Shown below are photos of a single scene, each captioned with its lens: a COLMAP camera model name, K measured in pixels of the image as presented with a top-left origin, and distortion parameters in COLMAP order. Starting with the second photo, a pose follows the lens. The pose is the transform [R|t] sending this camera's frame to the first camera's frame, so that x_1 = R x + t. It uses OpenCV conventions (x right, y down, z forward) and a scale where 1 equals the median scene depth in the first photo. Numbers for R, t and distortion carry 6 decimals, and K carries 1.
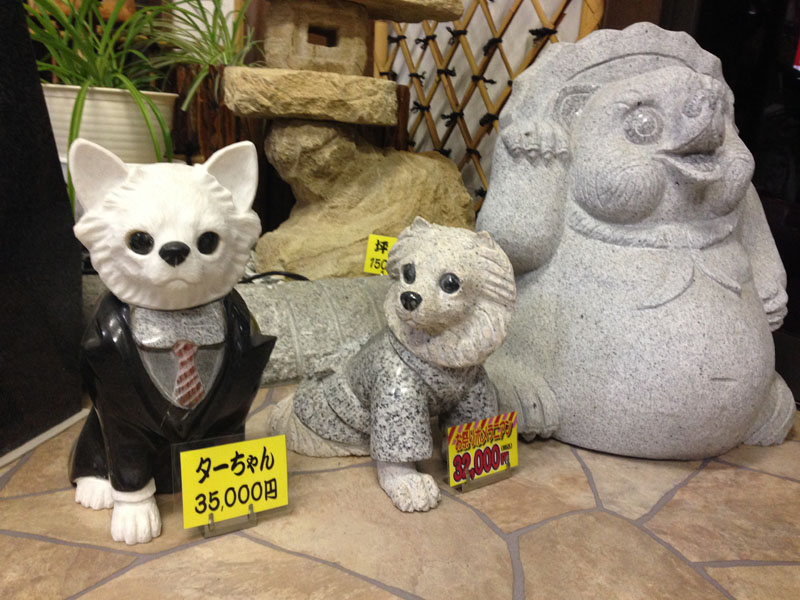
lens RADIAL K [[747.3, 0, 400.0], [0, 747.3, 300.0], [0, 0, 1]] dist [0.133859, -0.279587]
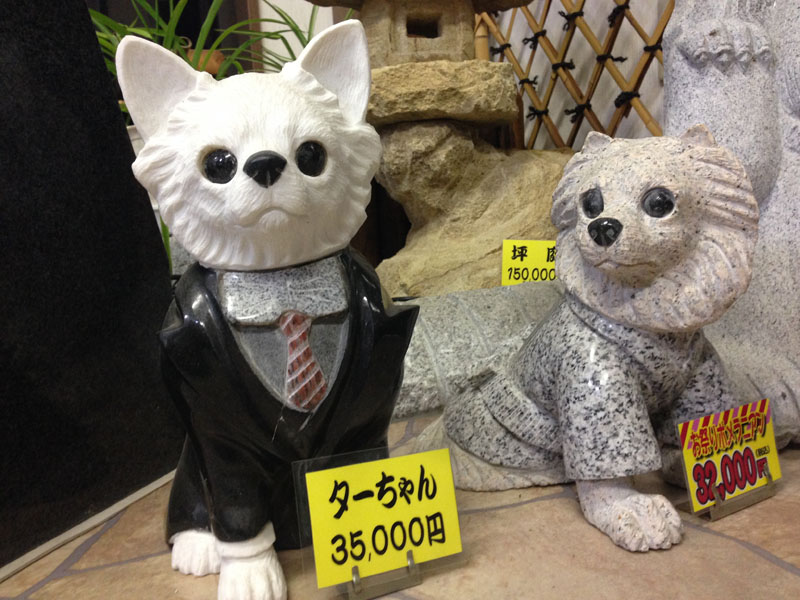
lens RADIAL K [[751.2, 0, 400.0], [0, 751.2, 300.0], [0, 0, 1]] dist [0.071835, -0.114630]
pose [[0.982279, -0.124515, -0.140085, -0.074846], [0.107152, 0.986312, -0.125329, 0.120205], [0.153773, 0.108098, 0.982175, 0.276137]]
